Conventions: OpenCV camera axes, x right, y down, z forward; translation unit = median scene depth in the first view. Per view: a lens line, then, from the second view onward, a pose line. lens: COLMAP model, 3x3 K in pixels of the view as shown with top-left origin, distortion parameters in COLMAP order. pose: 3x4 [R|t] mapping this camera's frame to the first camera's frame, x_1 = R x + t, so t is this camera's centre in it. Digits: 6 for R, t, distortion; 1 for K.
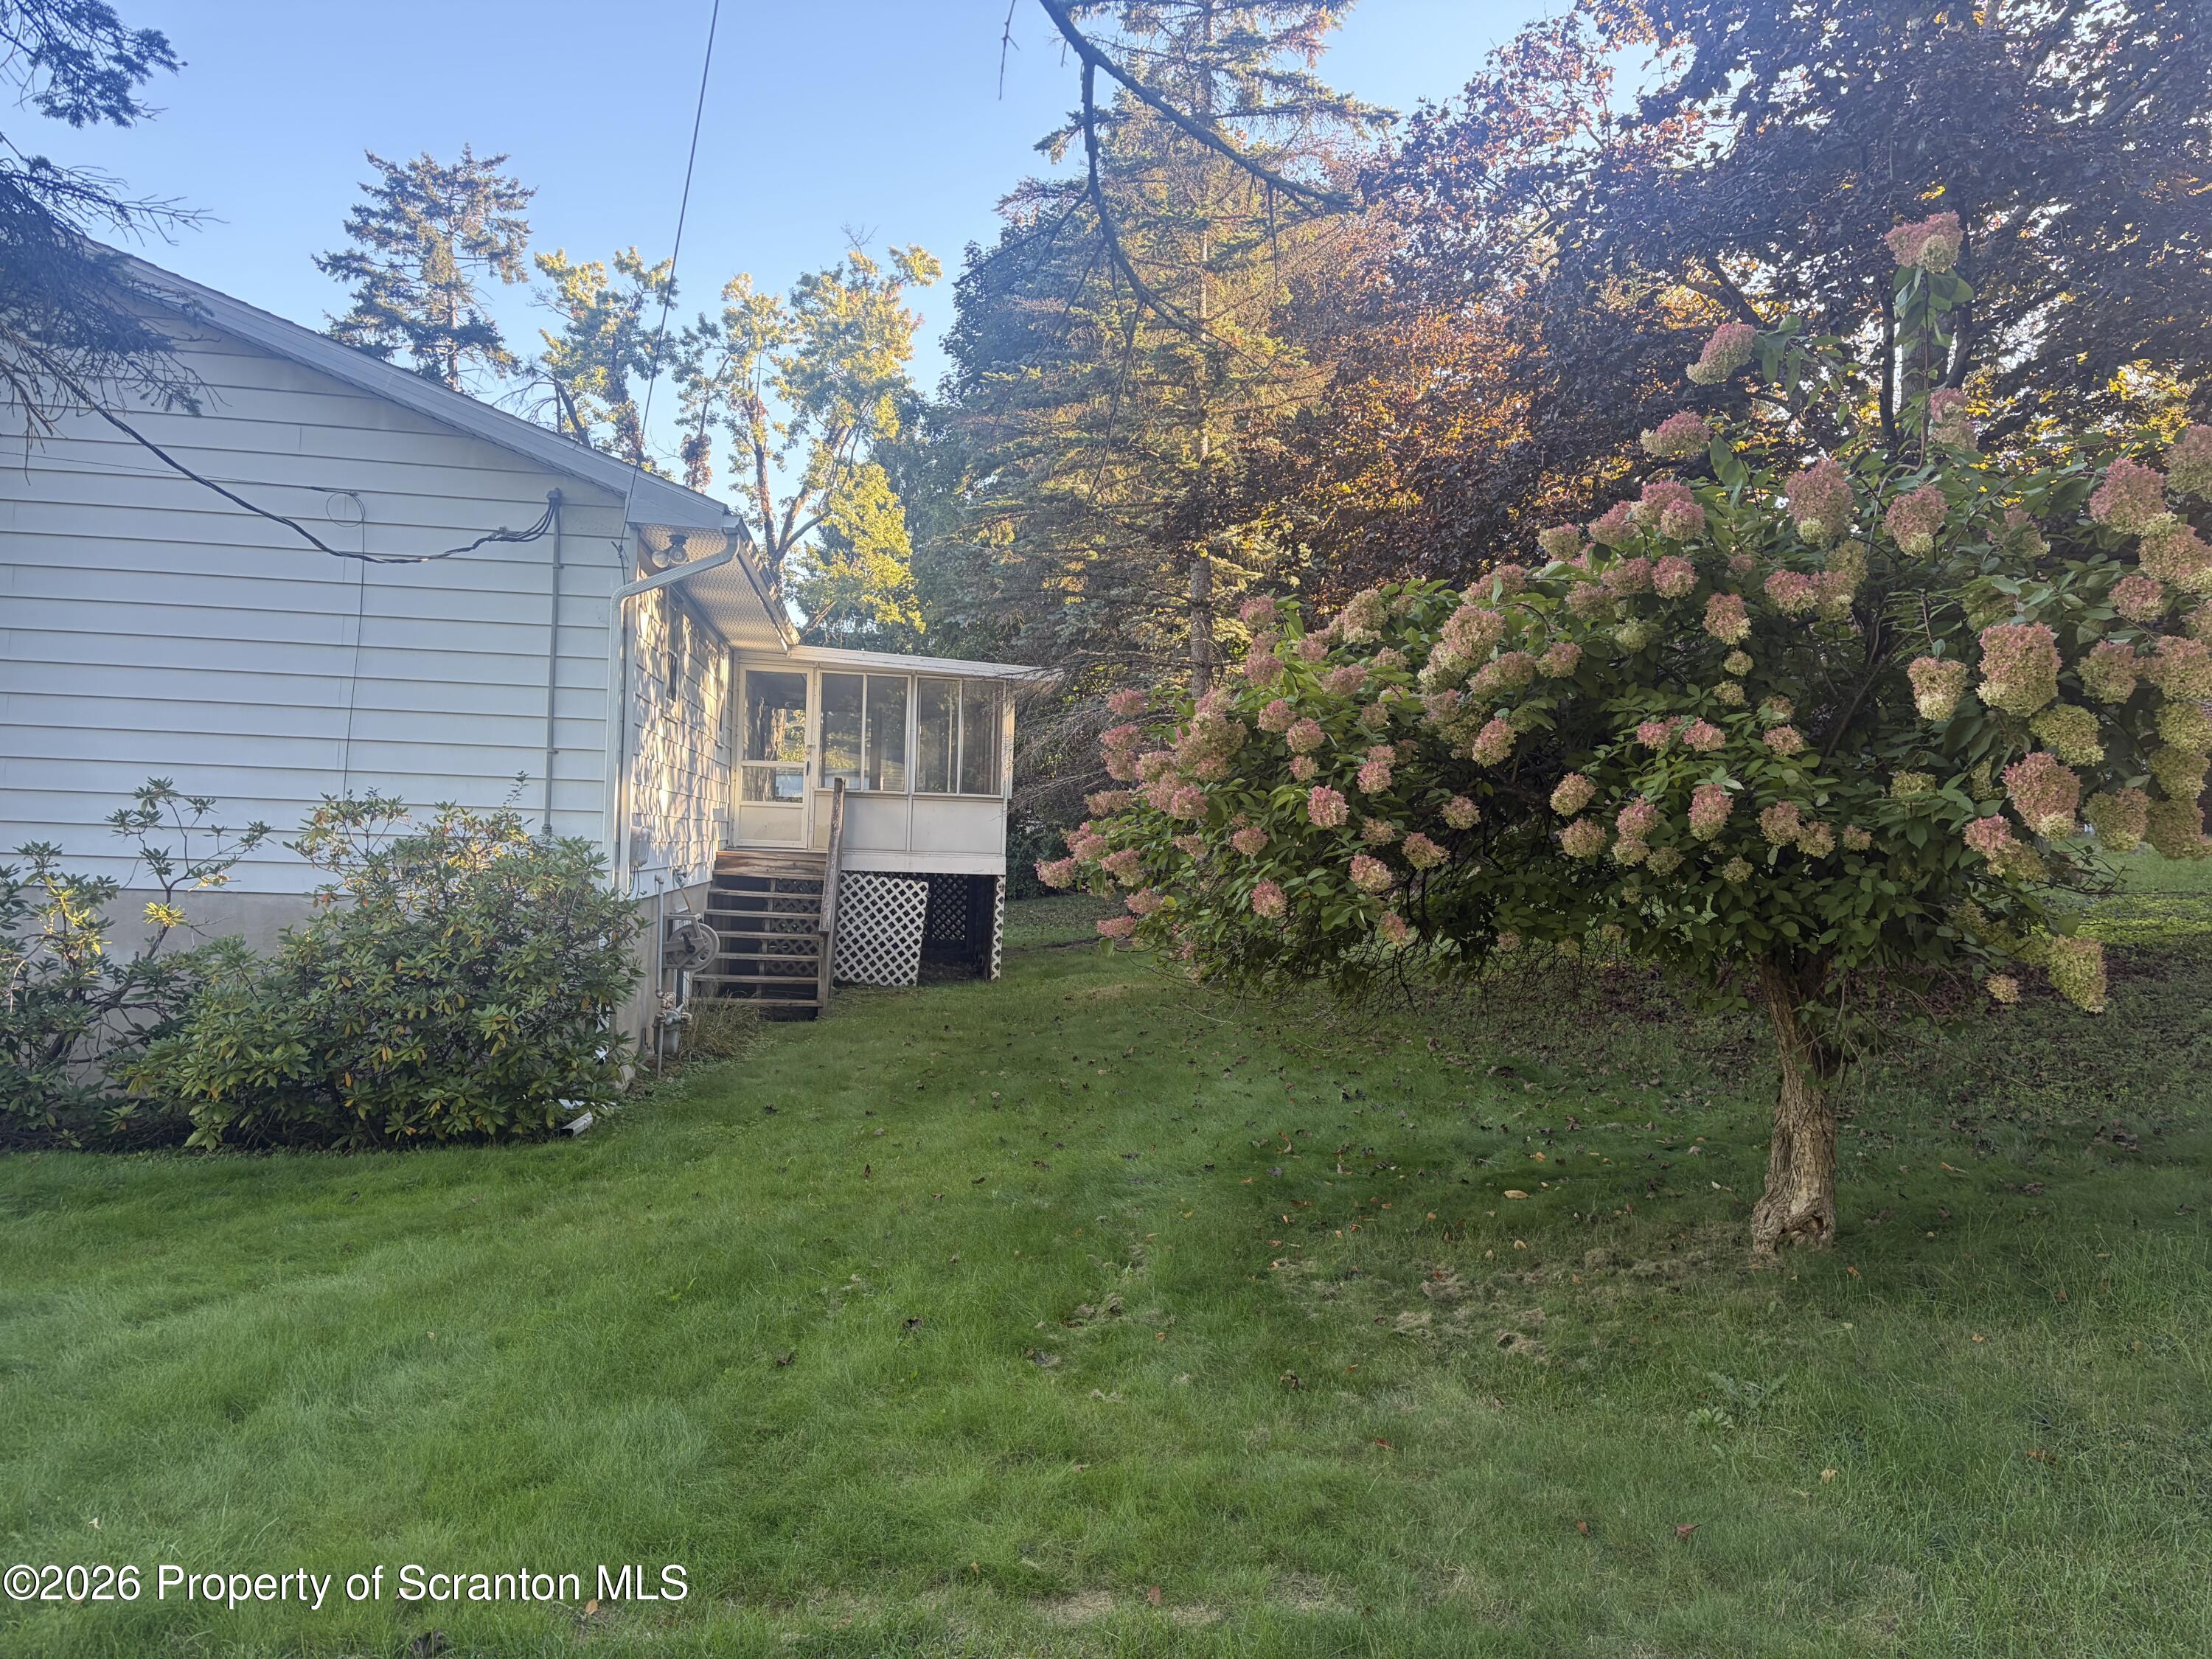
lens RADIAL K [[1641.6, 0, 1102.4], [0, 1641.6, 839.5], [0, 0, 1]] dist [0.064829, -0.057718]
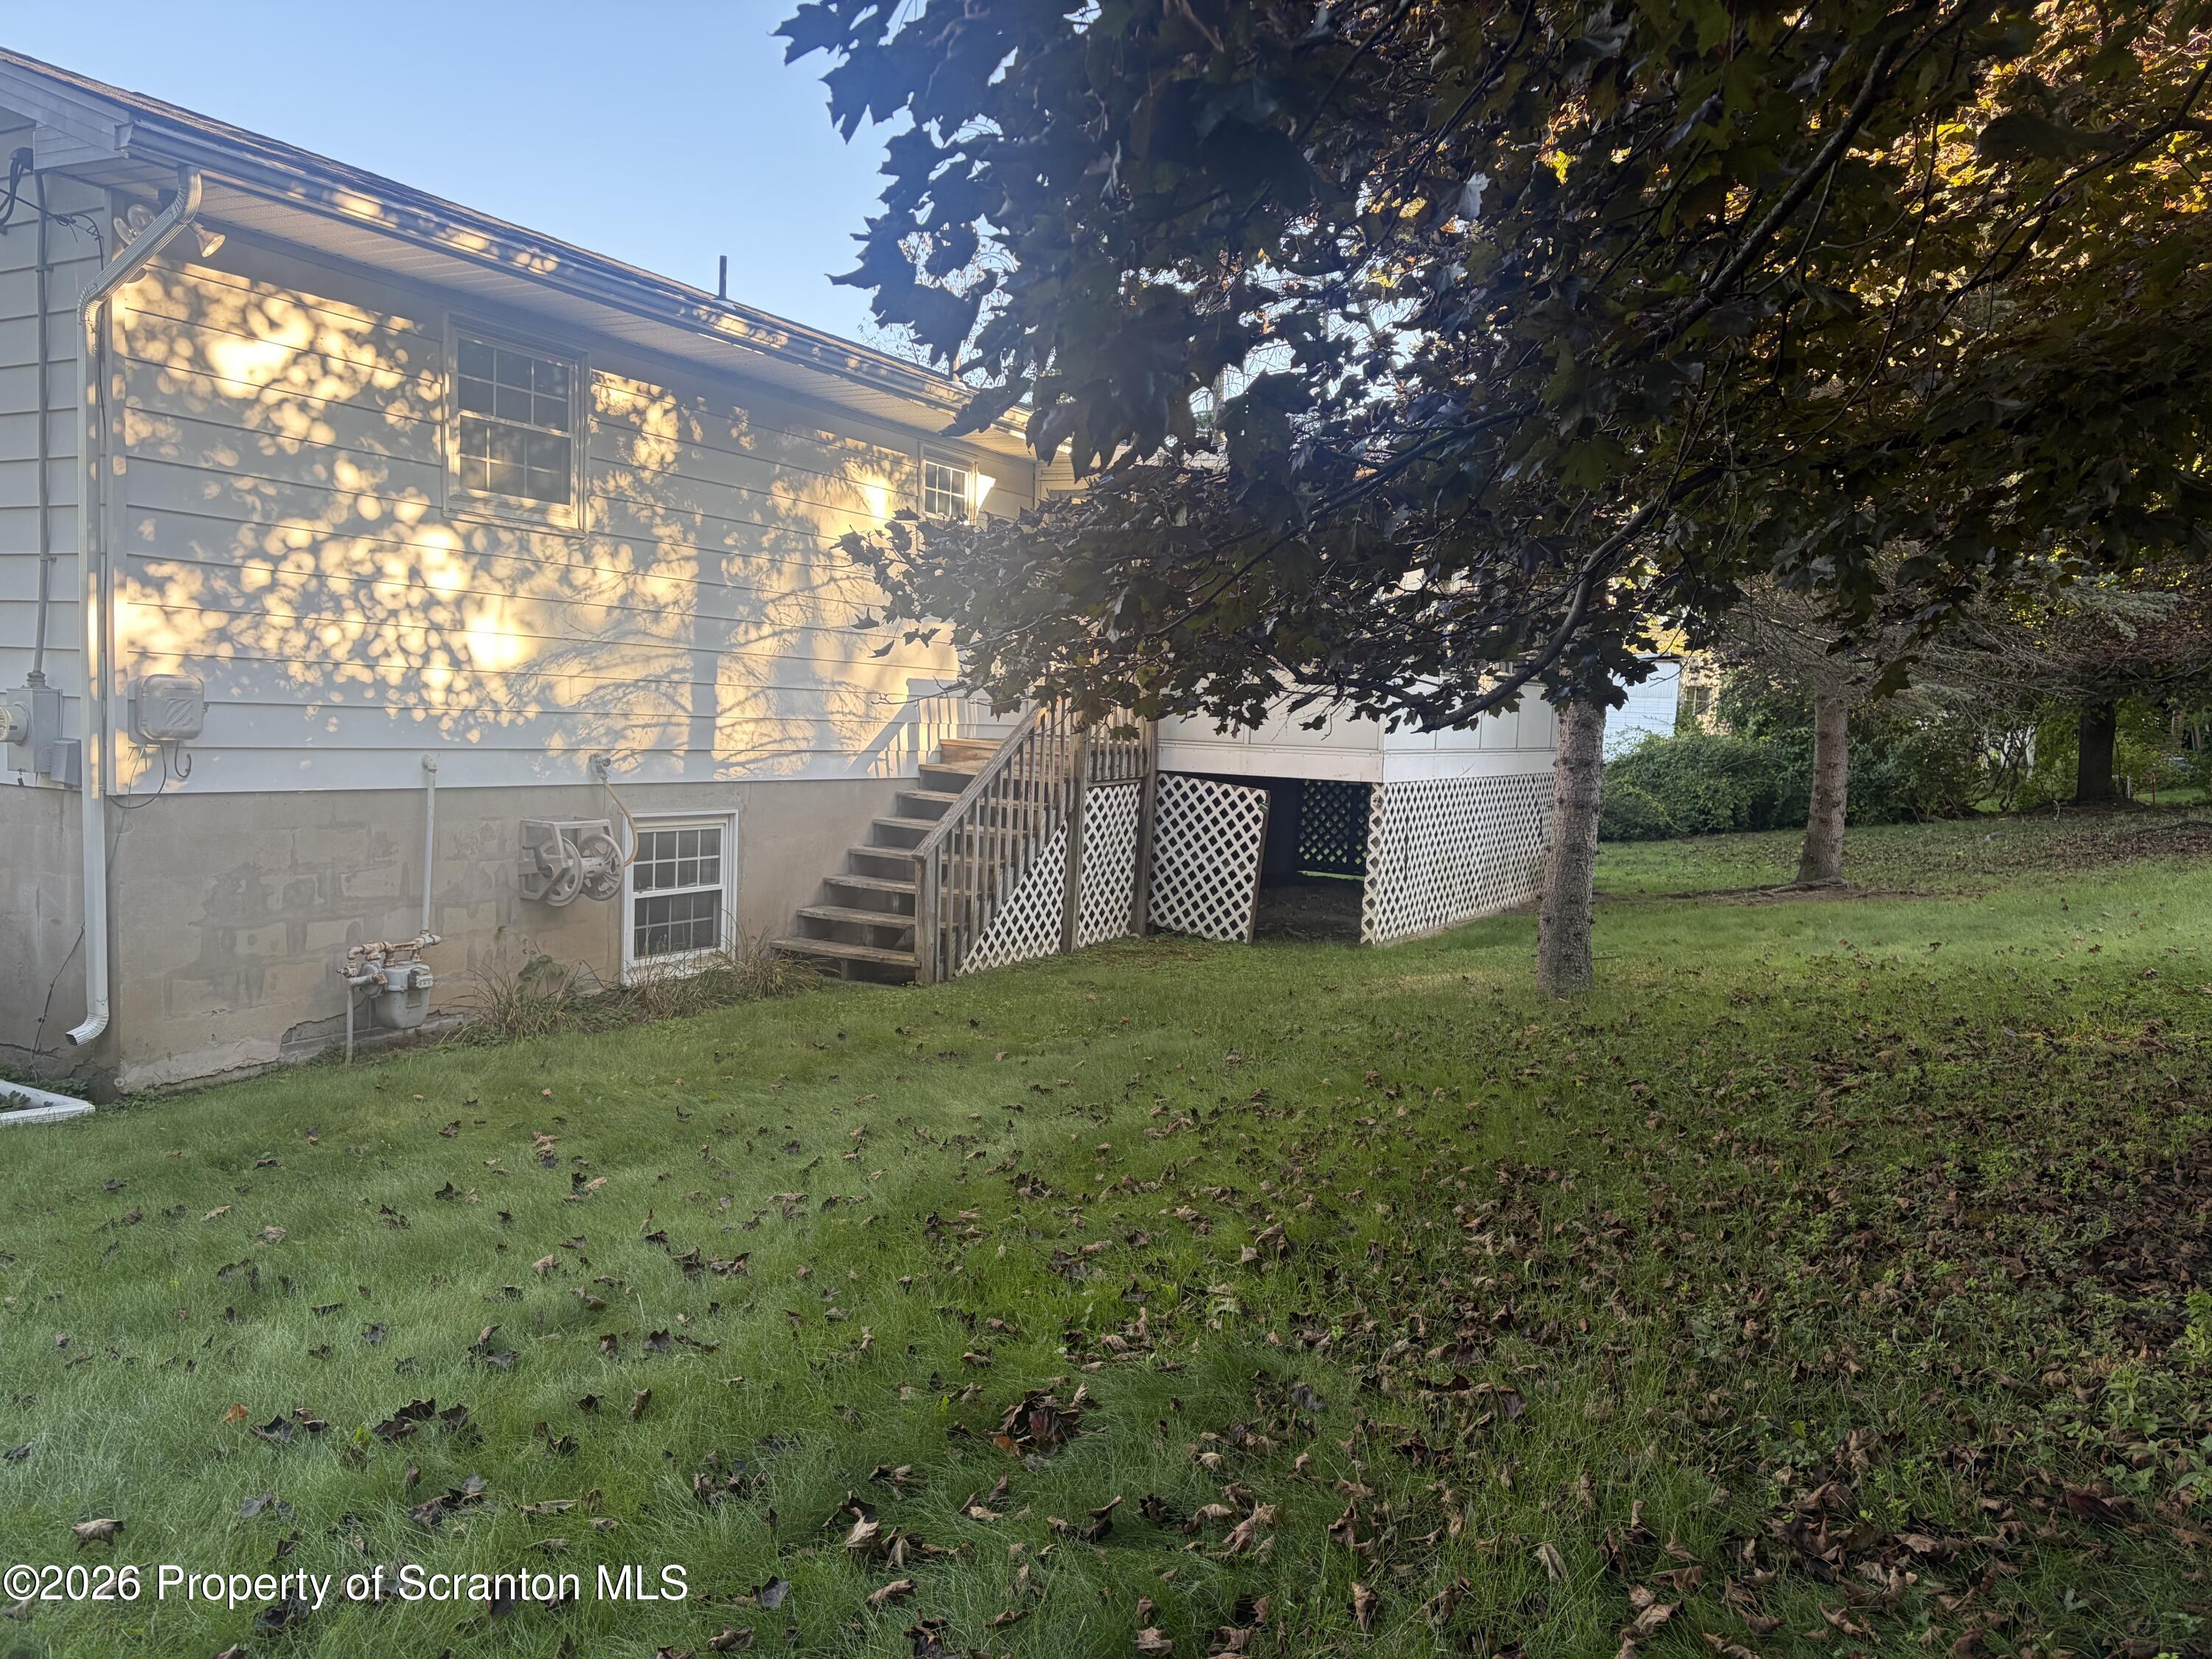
lens RADIAL K [[1641.6, 0, 1102.4], [0, 1641.6, 839.5], [0, 0, 1]] dist [0.064829, -0.057718]
pose [[0.787336, 0.050451, -0.614457, 0.253457], [-0.018366, 0.998123, 0.058420, 0.008028], [0.616251, -0.034711, 0.786785, 0.432089]]
